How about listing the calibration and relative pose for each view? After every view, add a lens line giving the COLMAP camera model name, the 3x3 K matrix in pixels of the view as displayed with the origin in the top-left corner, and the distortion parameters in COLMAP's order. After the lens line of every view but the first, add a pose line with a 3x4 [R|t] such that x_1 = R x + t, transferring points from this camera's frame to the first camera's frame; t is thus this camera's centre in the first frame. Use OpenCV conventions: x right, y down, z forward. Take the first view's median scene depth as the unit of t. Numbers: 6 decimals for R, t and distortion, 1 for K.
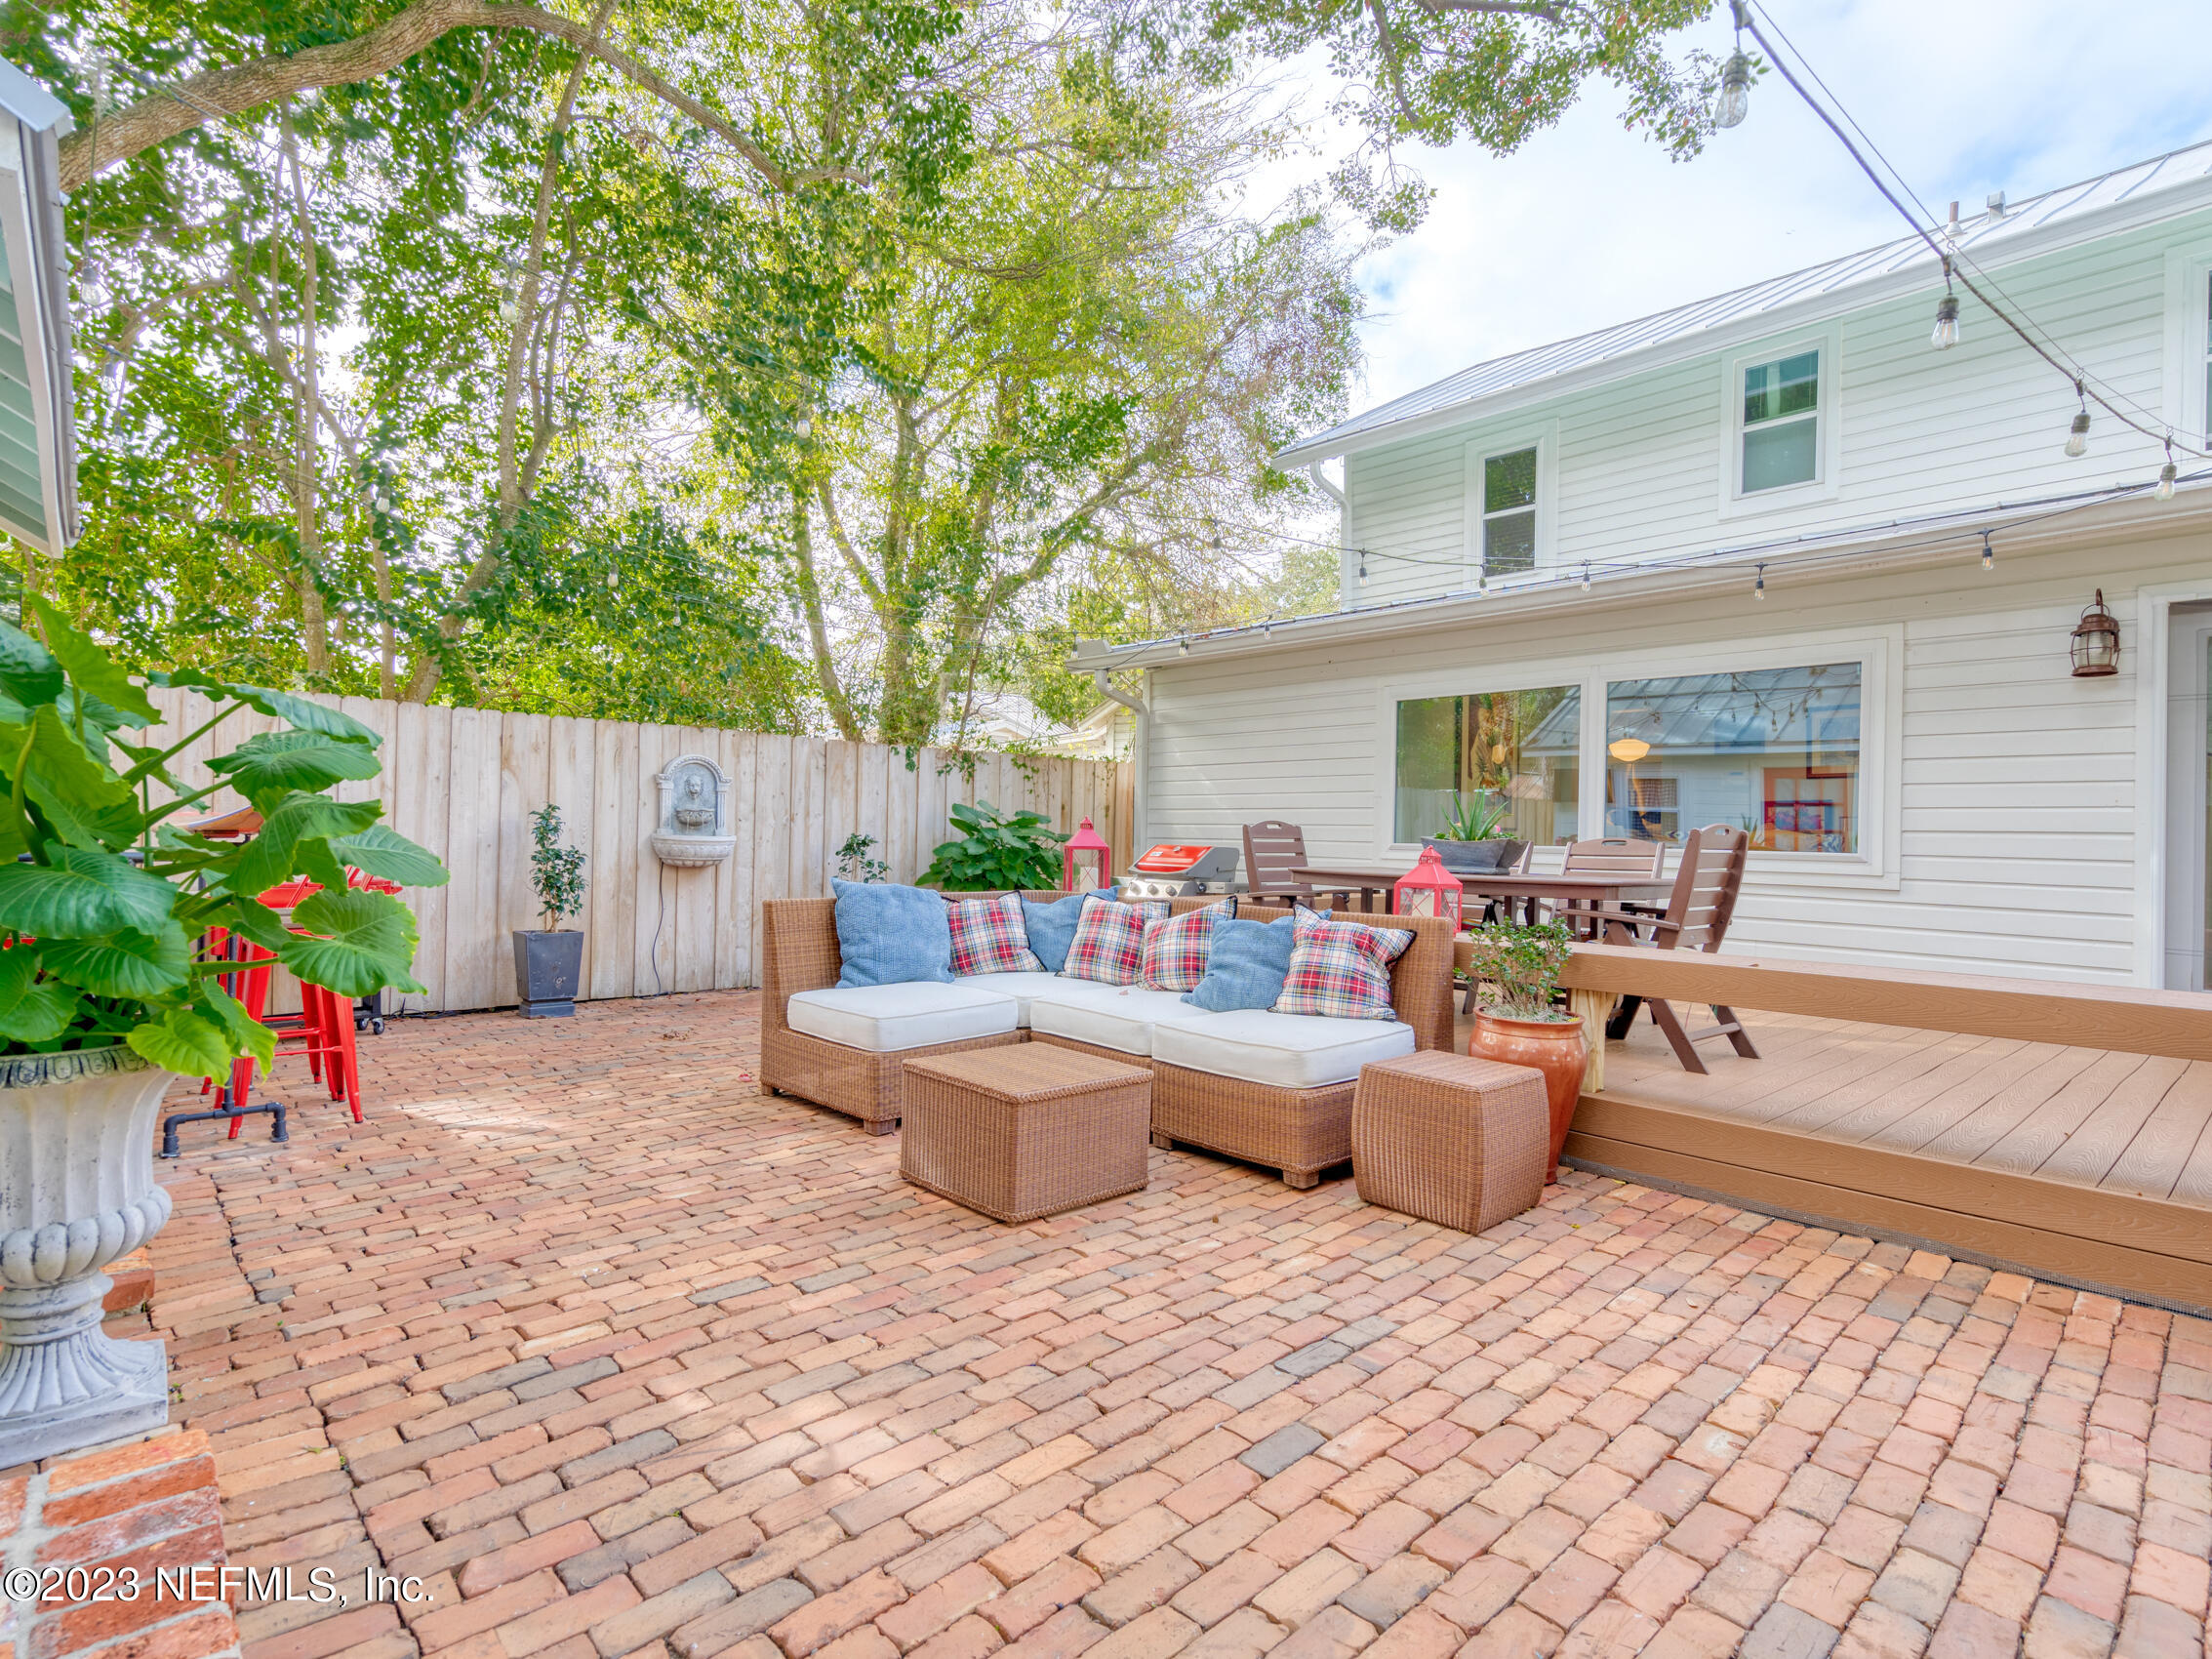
lens RADIAL K [[1064.7, 0, 1114.1], [0, 1064.7, 824.2], [0, 0, 1]] dist [-0.001223, 0.000319]
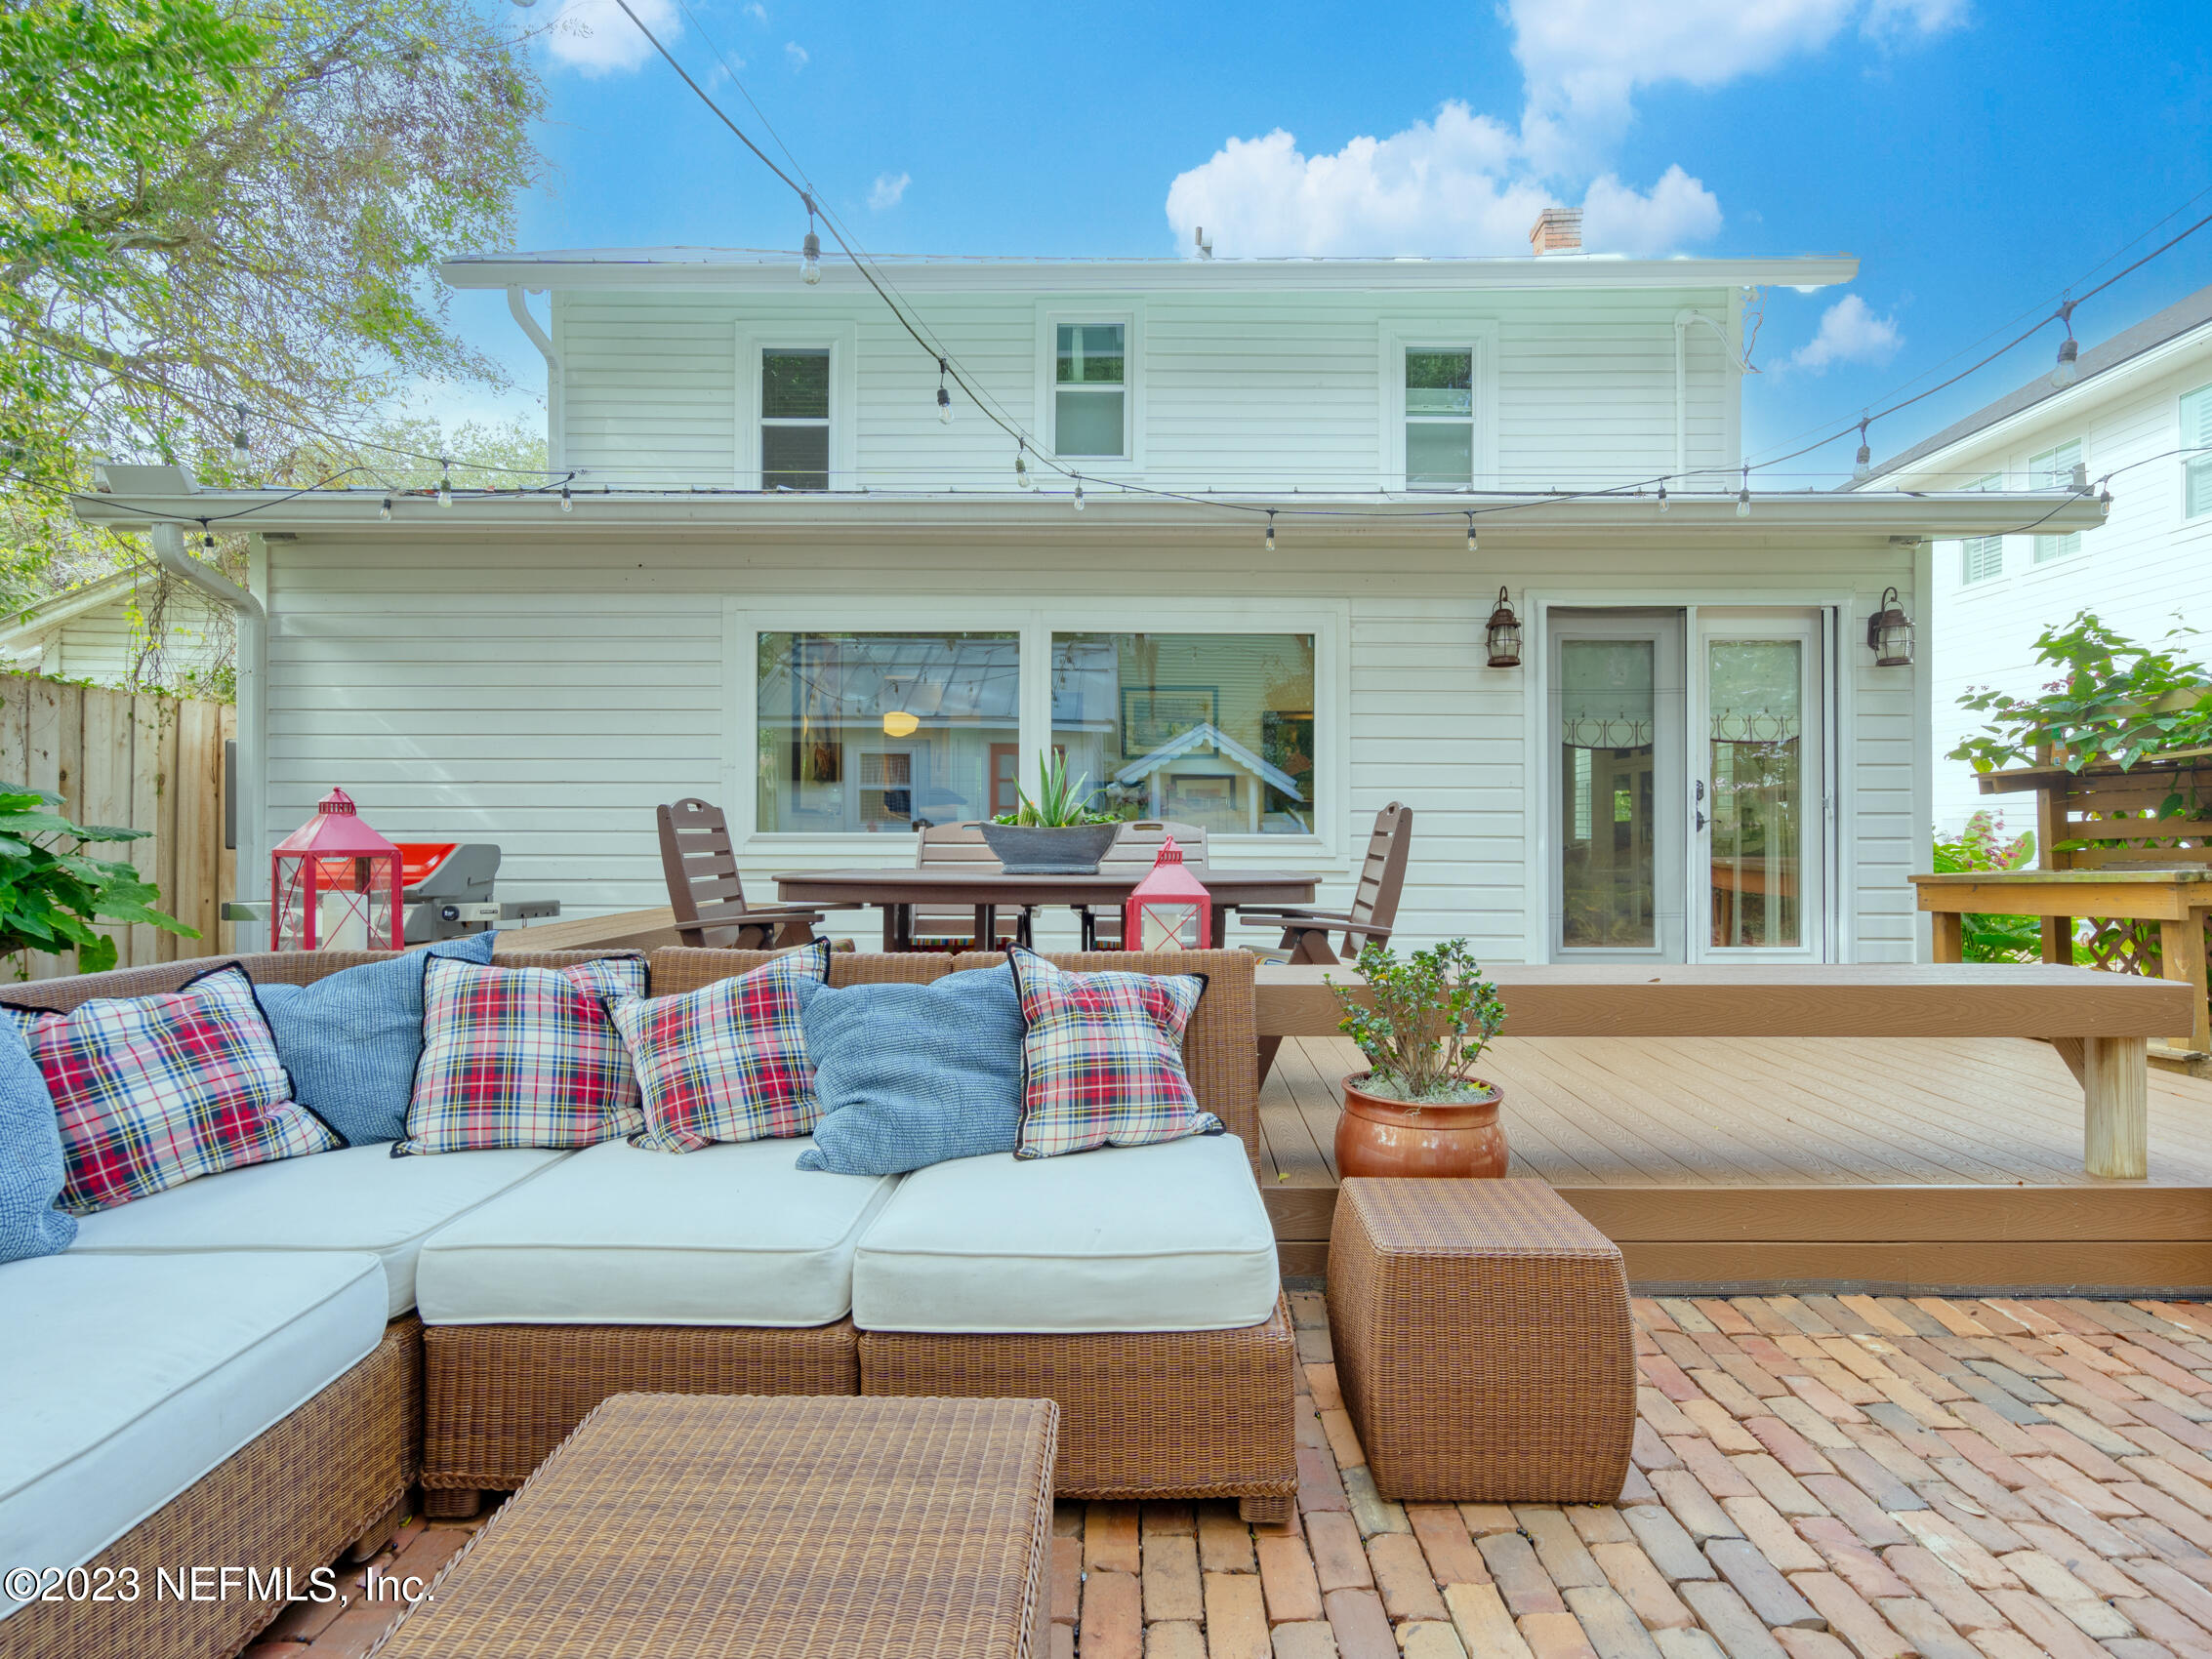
lens RADIAL K [[1133.2, 0, 1120.2], [0, 1133.2, 823.3], [0, 0, 1]] dist [-0.002758, 0.001333]
pose [[0.693447, -0.012218, 0.720404, -0.133234], [0.003081, 0.999897, 0.013992, 0.002283], [-0.720501, -0.007483, 0.693414, 0.353878]]
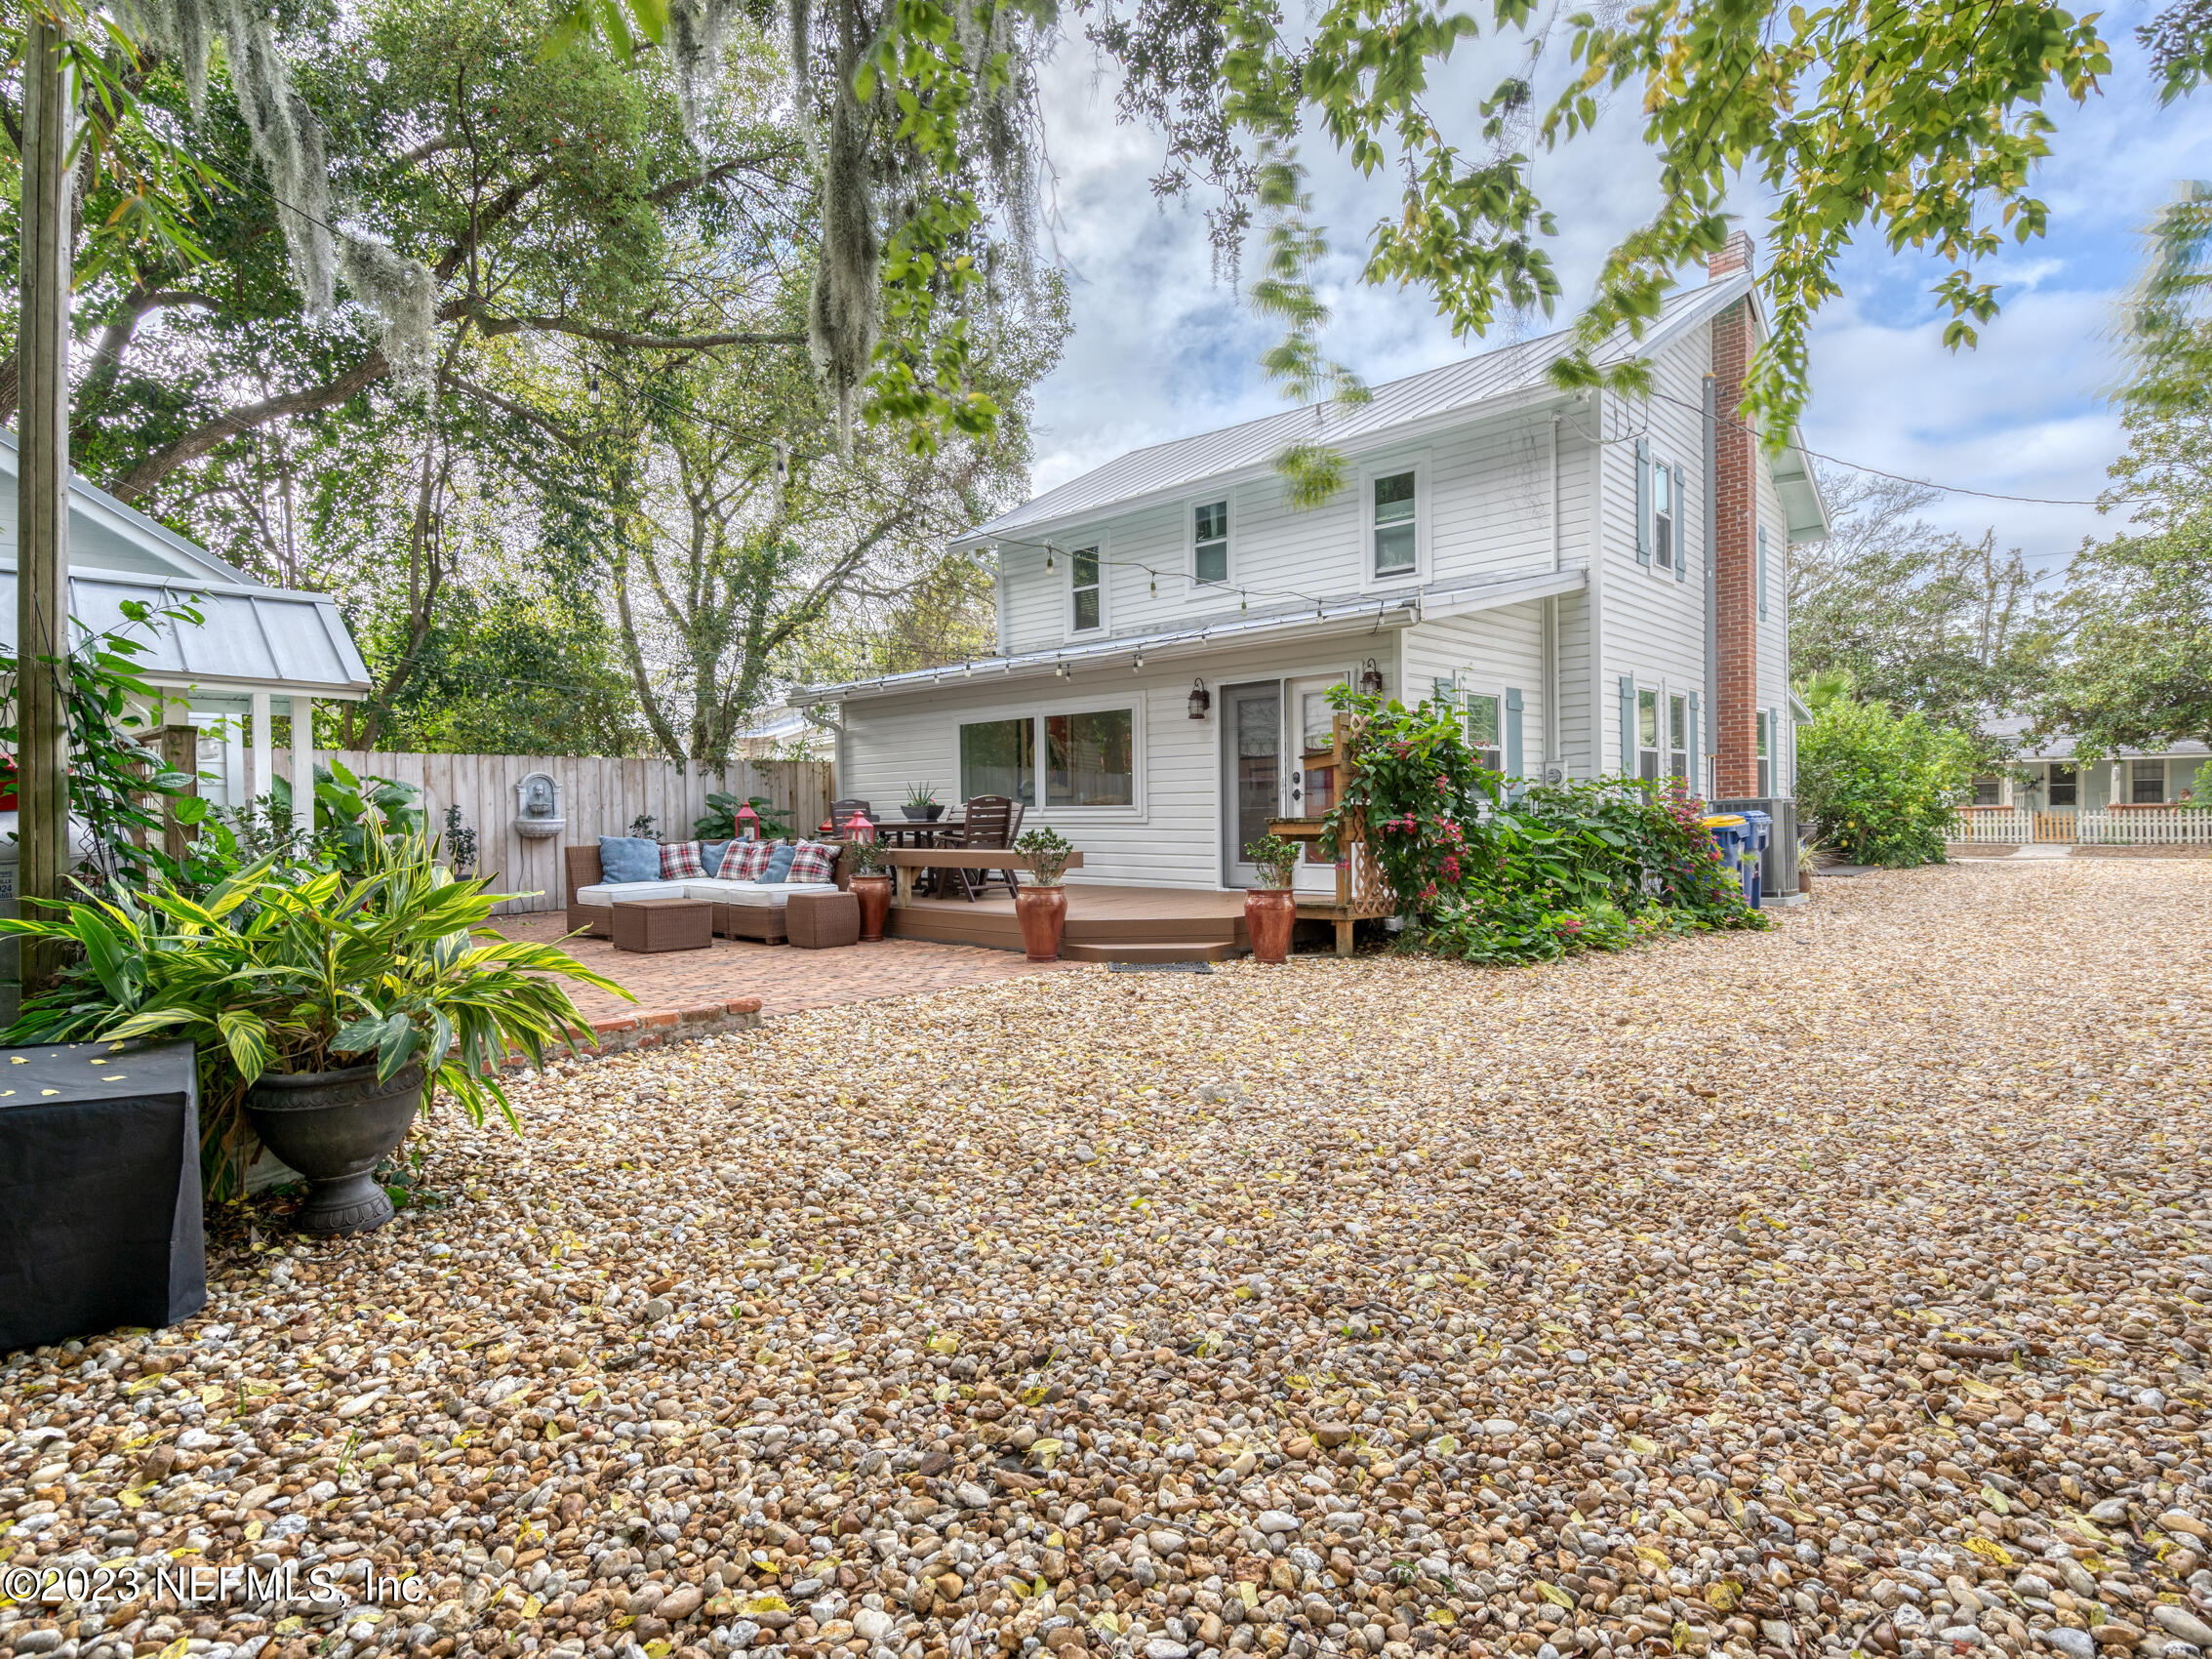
lens RADIAL K [[1054.3, 0, 1056.5], [0, 1054.3, 835.9], [0, 0, 1]] dist [0.002205, 0.000366]
pose [[0.997950, -0.038445, 0.051171, 0.385639], [0.036584, 0.998652, 0.036821, 0.005475], [-0.052518, -0.034873, 0.998011, -0.820857]]
